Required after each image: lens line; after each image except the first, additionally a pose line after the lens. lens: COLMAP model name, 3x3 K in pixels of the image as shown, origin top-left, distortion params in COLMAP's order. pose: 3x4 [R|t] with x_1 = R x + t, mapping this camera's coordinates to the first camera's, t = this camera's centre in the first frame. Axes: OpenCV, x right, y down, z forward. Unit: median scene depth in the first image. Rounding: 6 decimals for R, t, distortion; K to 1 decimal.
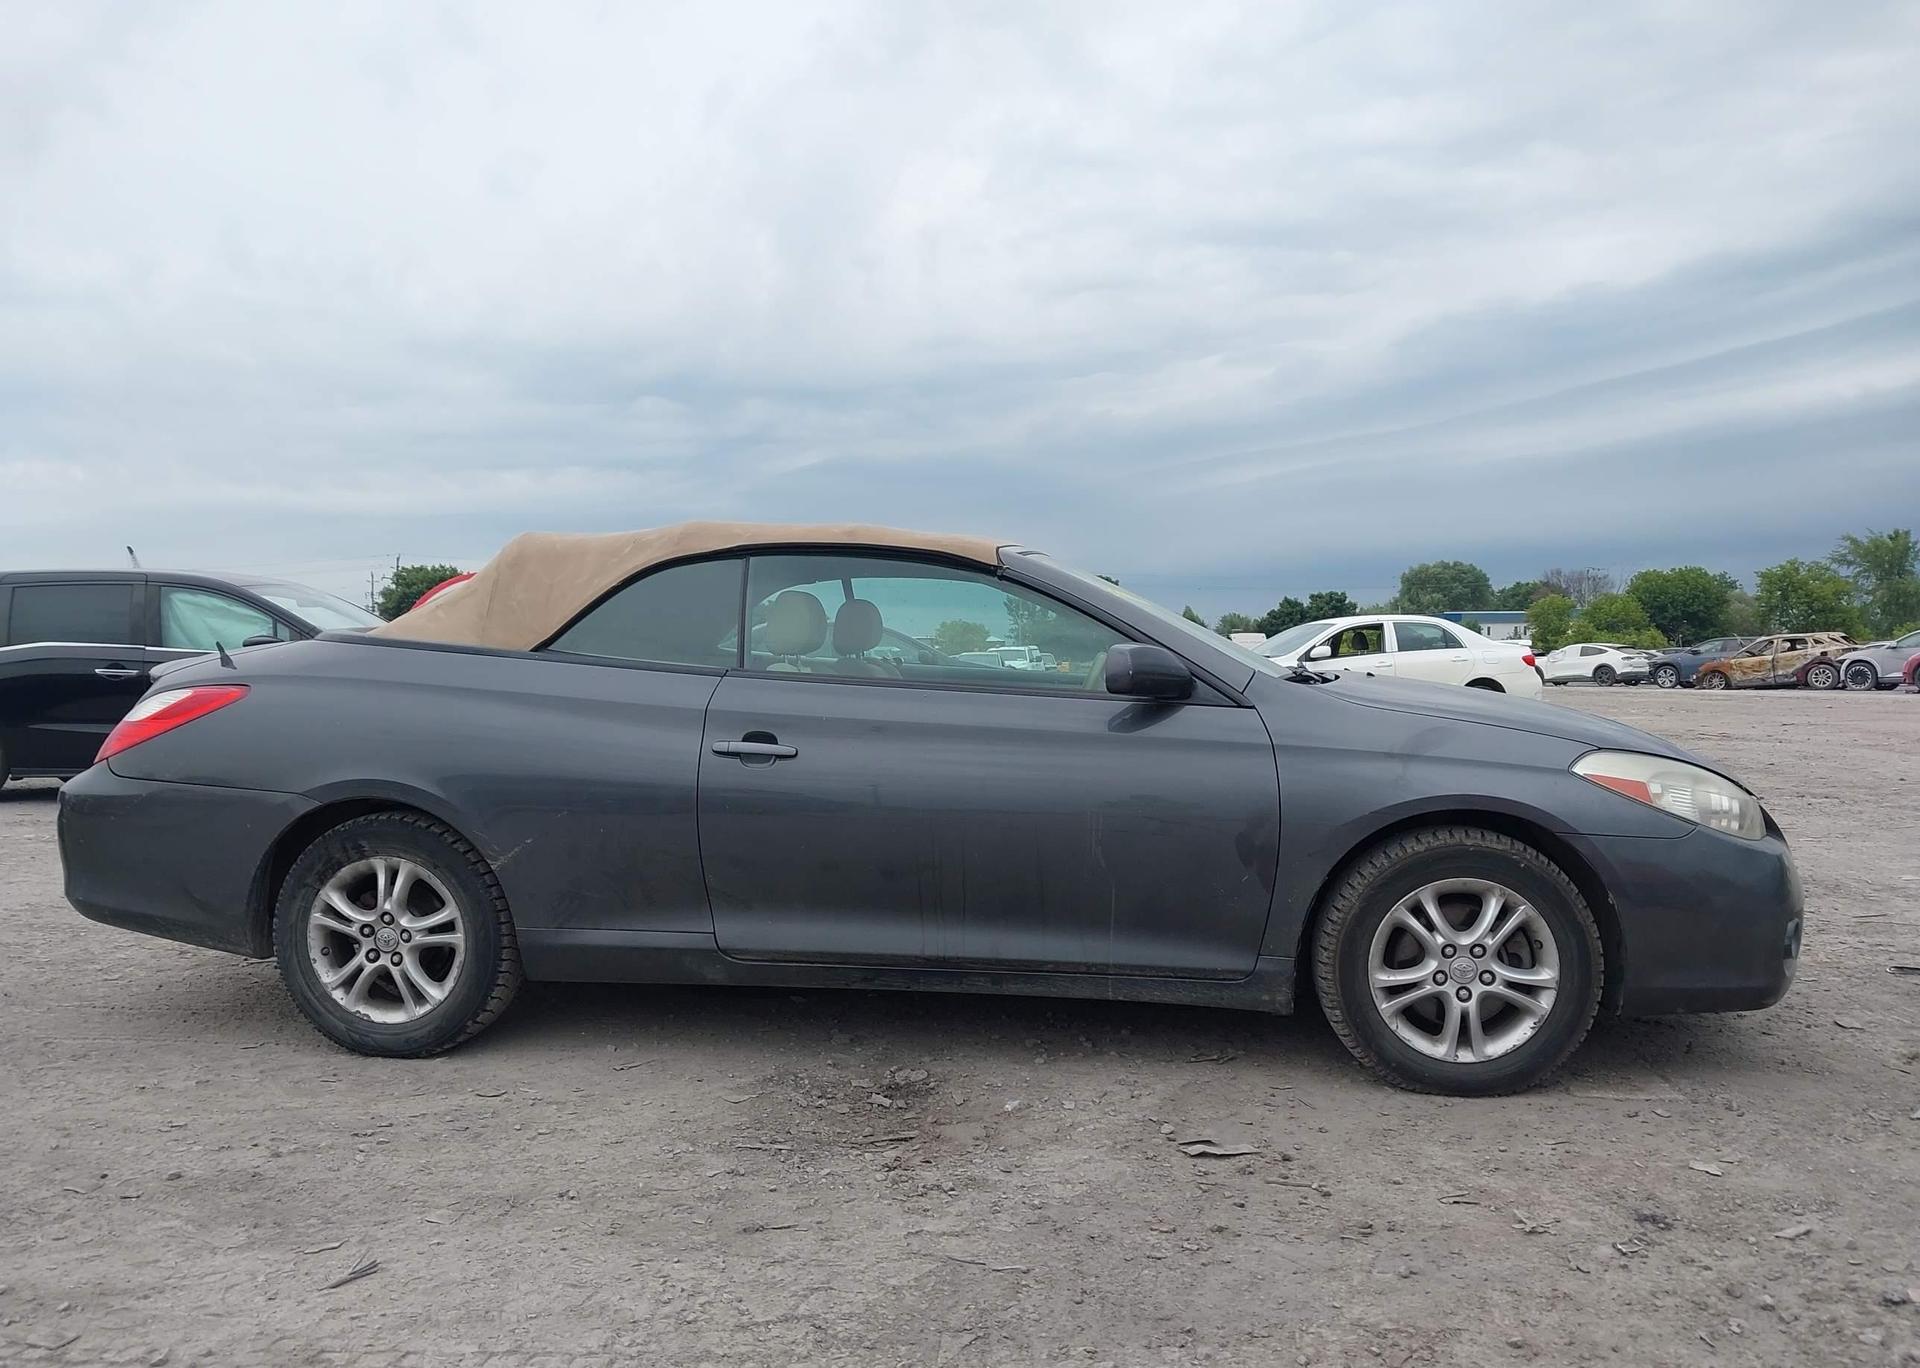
lens RADIAL K [[1550.0, 0, 961.1], [0, 1550.0, 651.2], [0, 0, 1]] dist [0.038326, -0.077383]
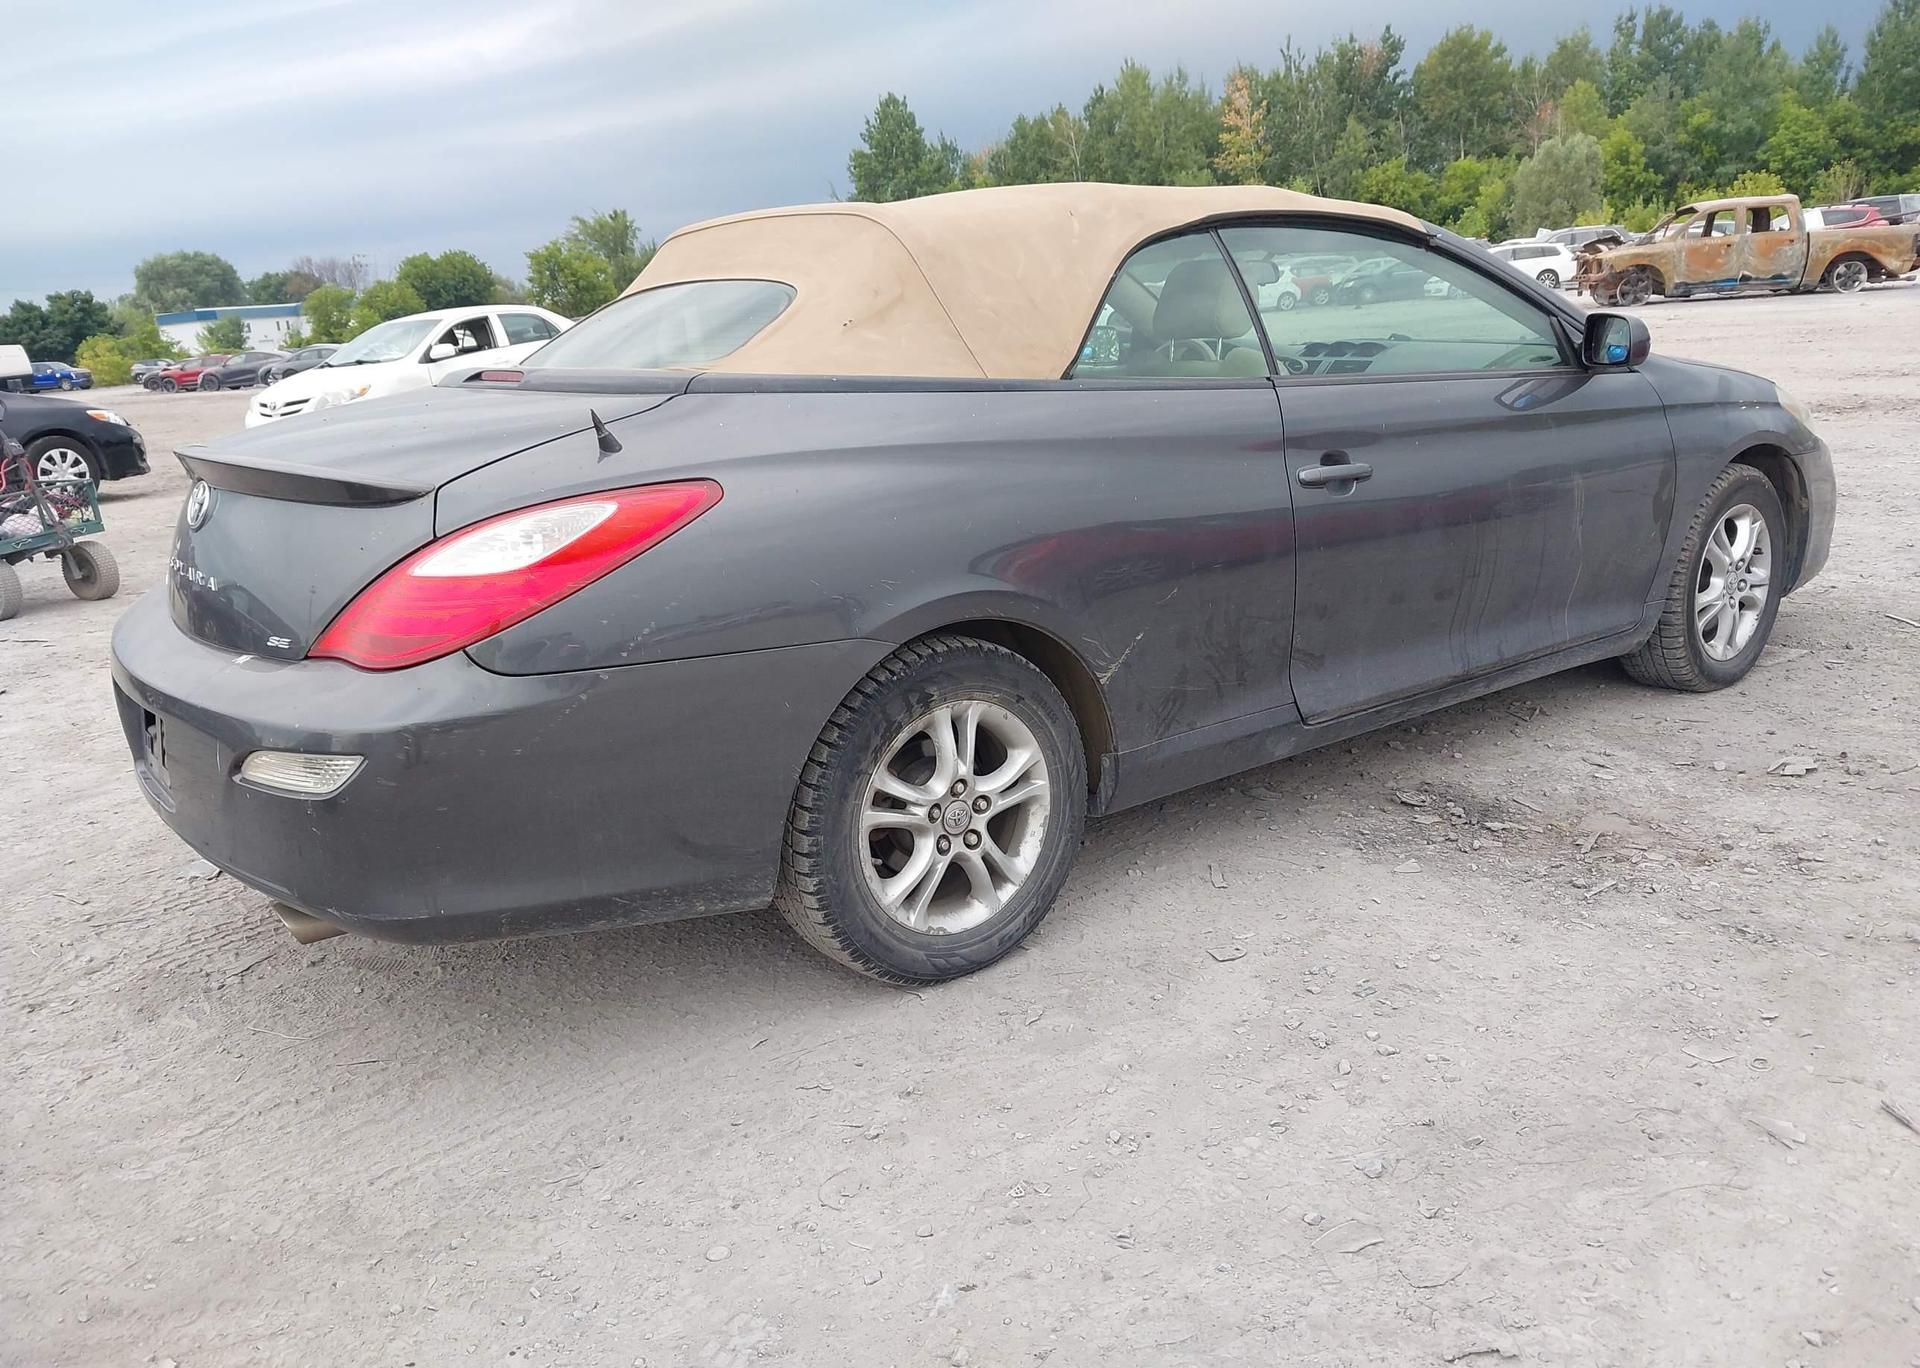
lens RADIAL K [[1550.0, 0, 952.6], [0, 1550.0, 687.9], [0, 0, 1]] dist [0.038326, -0.077383]
pose [[0.712021, -0.215019, 0.668426, -0.829327], [0.065680, 0.968180, 0.241481, -0.037985], [-0.699080, -0.128037, 0.703487, 0.529647]]
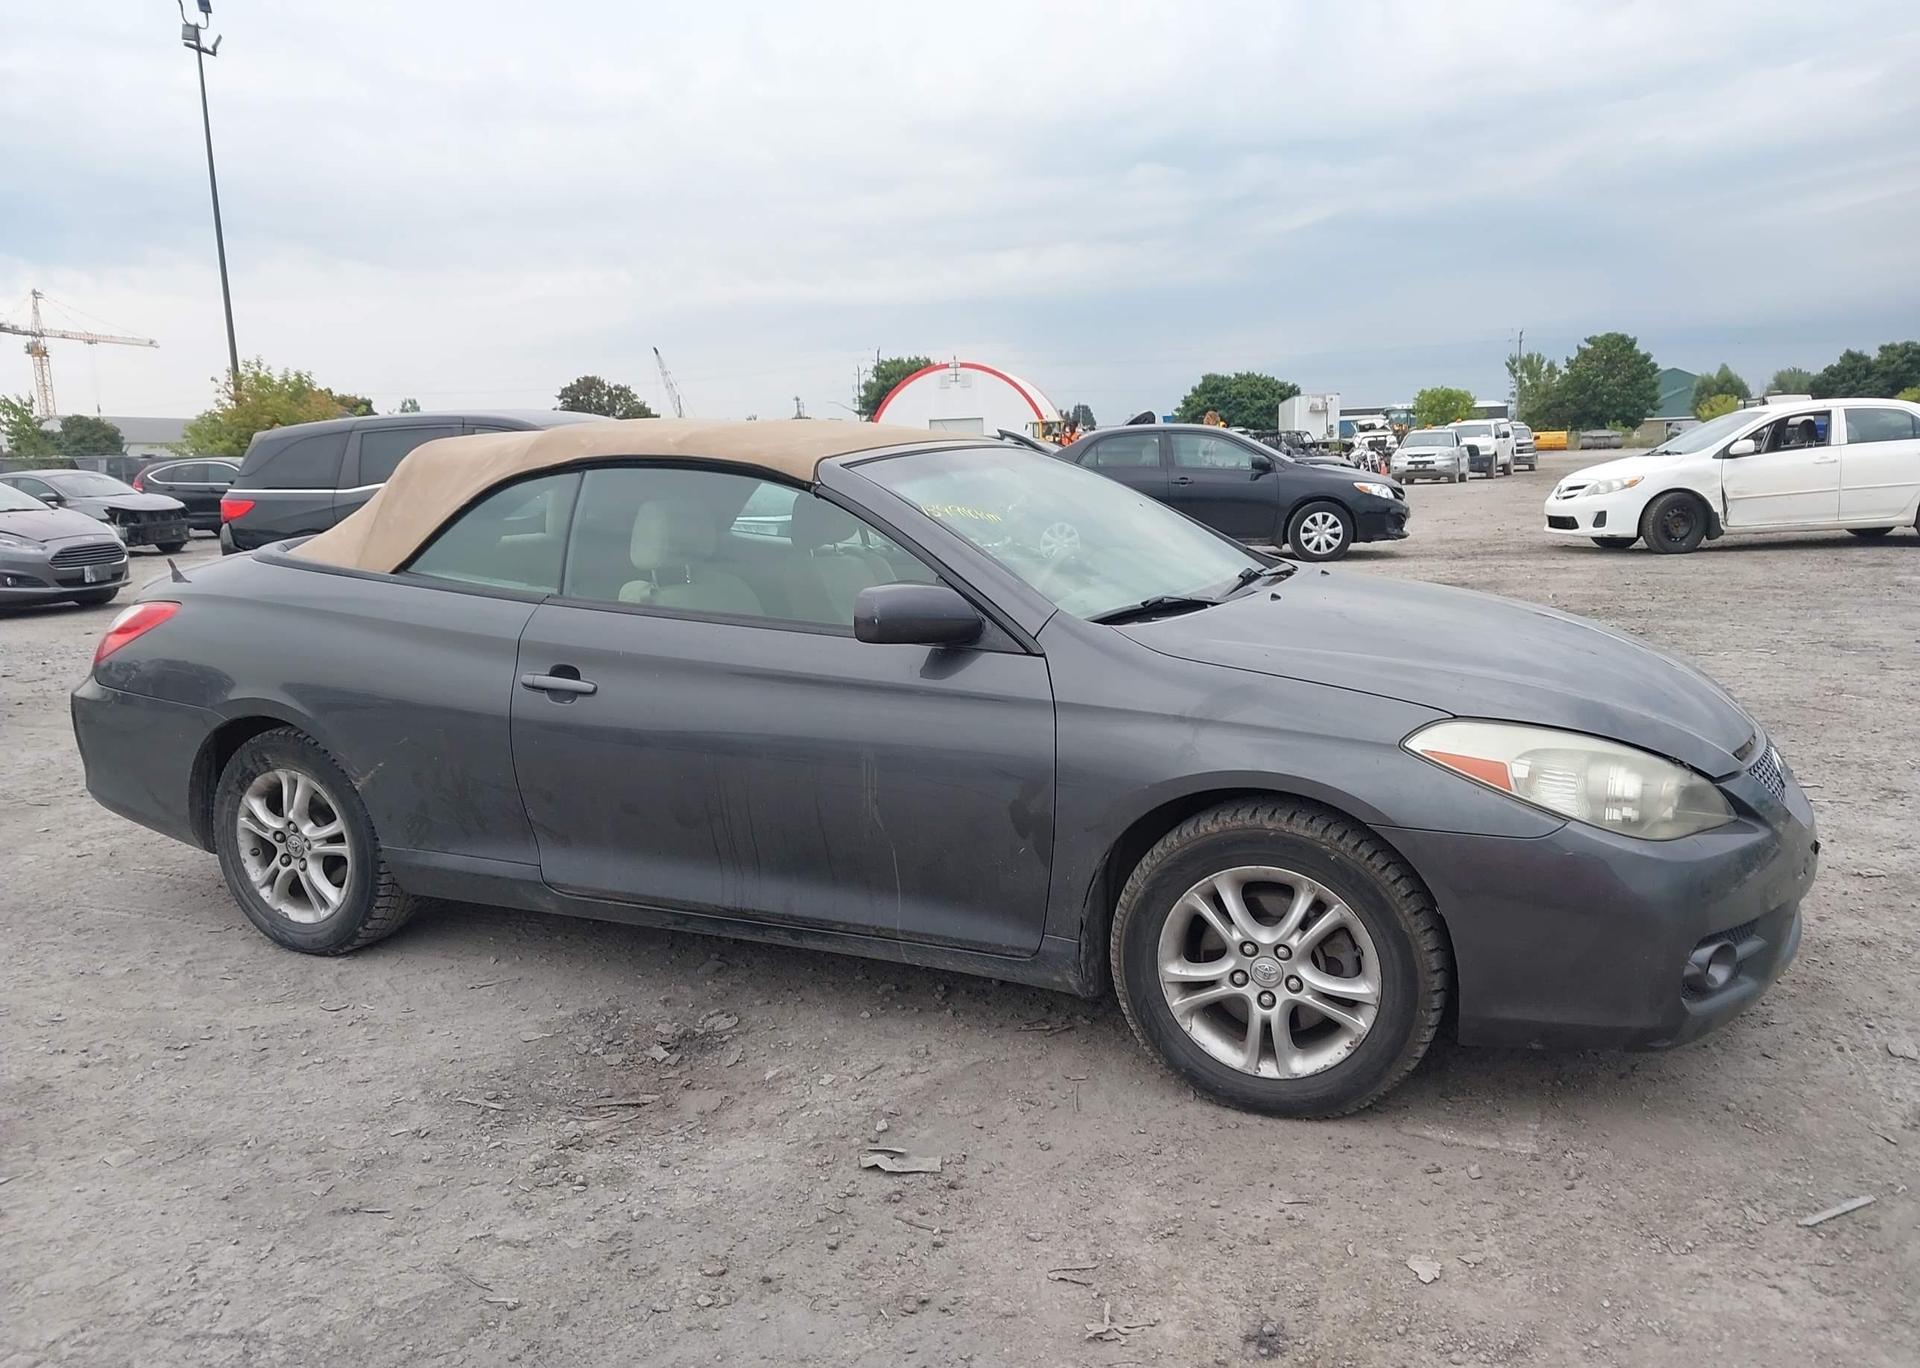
lens RADIAL K [[1550.0, 0, 965.6], [0, 1550.0, 675.9], [0, 0, 1]] dist [0.038326, -0.077383]
pose [[0.949865, 0.023222, -0.311795, 0.393241], [0.026742, 0.987549, 0.155022, -0.080887], [0.311513, -0.155588, 0.937418, 0.173032]]
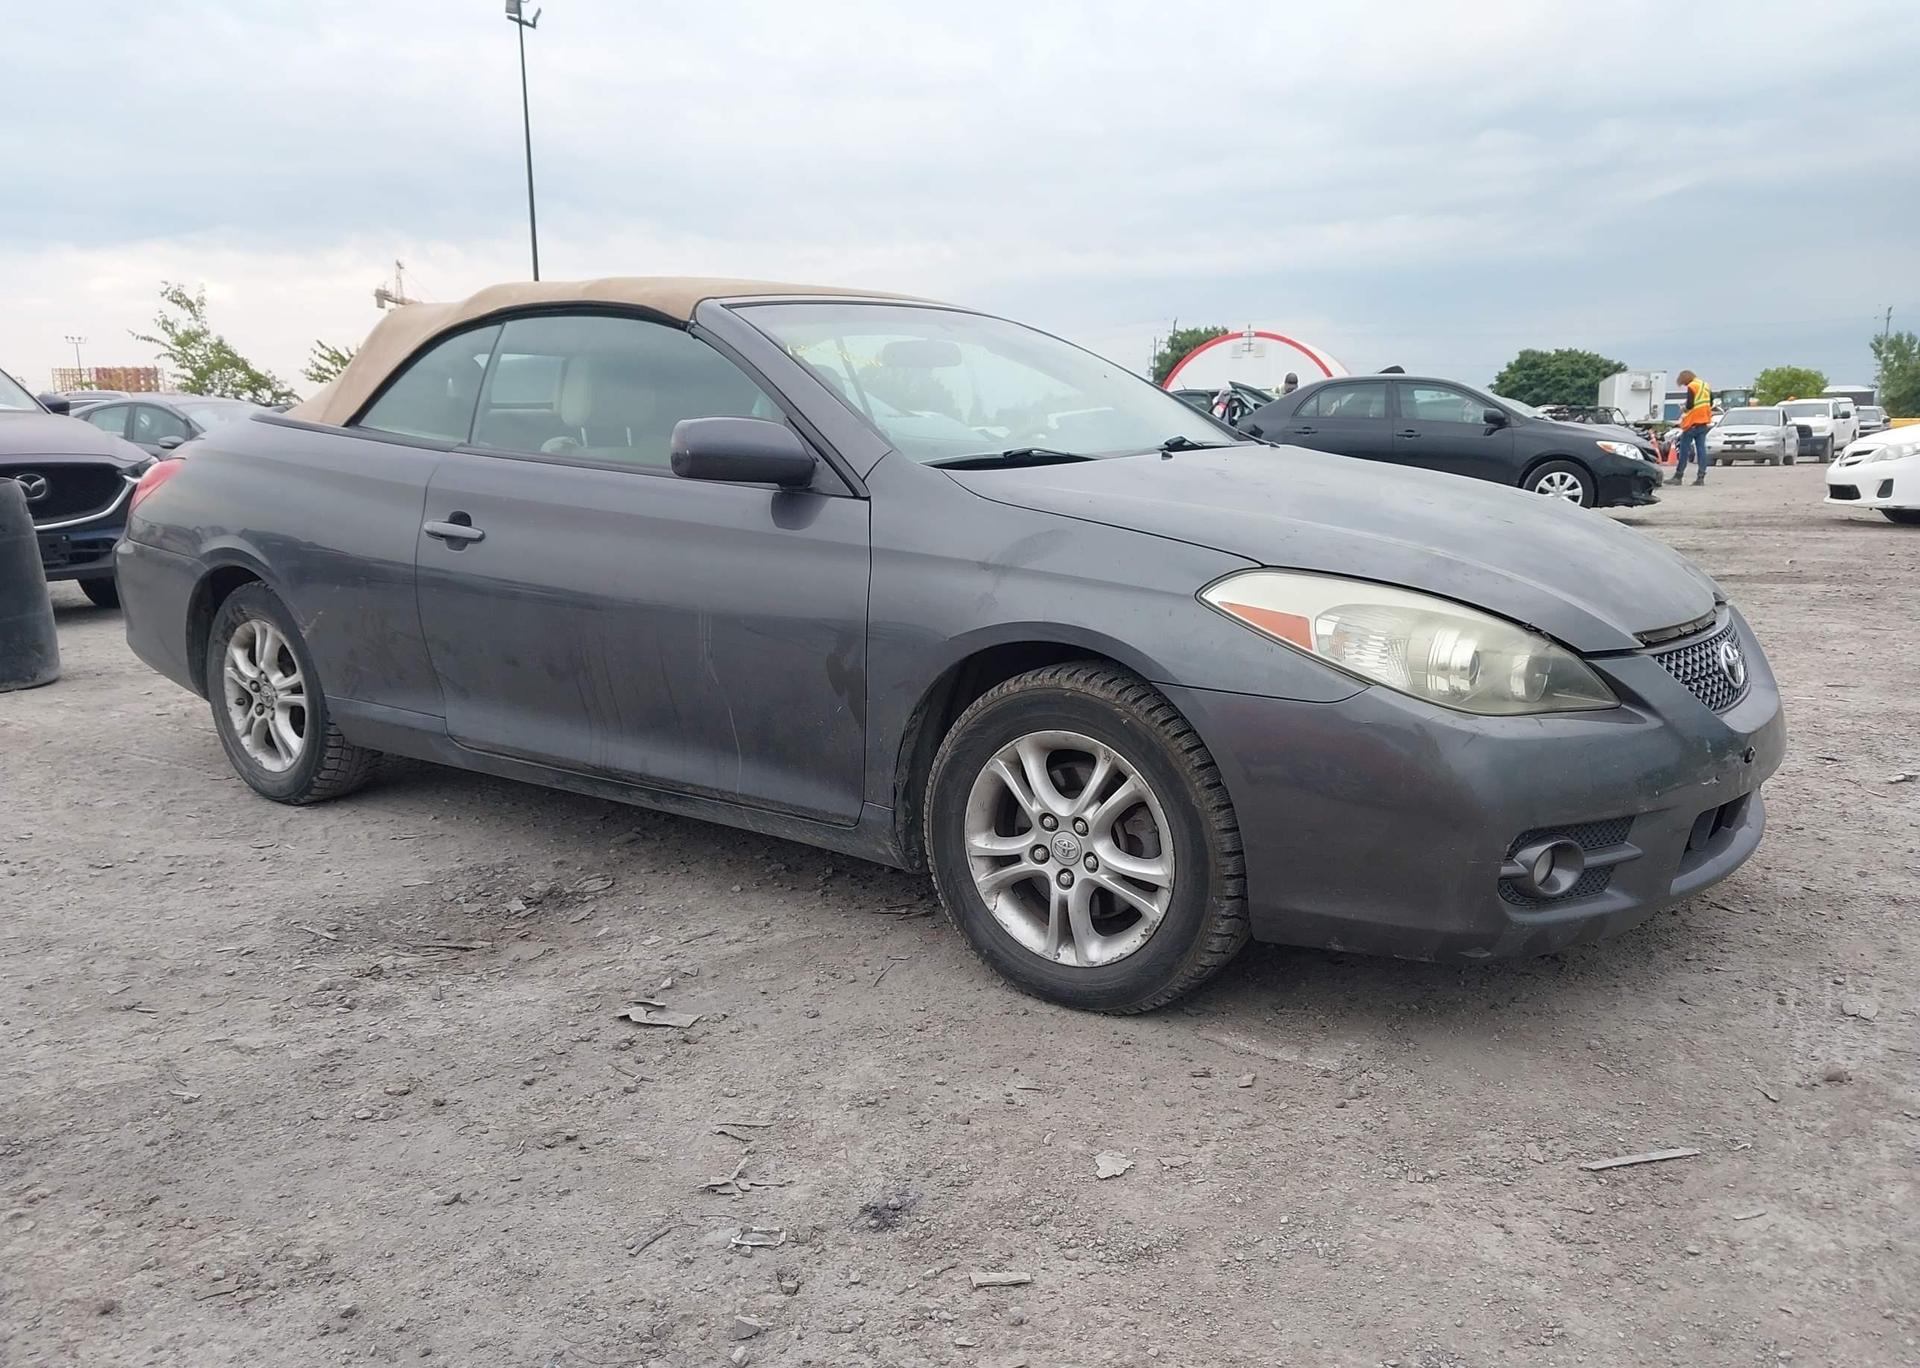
lens RADIAL K [[1550.0, 0, 967.7], [0, 1550.0, 696.6], [0, 0, 1]] dist [0.038326, -0.077383]
pose [[0.871606, 0.080522, -0.483548, 0.592076], [0.007766, 0.984025, 0.177860, -0.004051], [0.490145, -0.158779, 0.857057, 0.310788]]
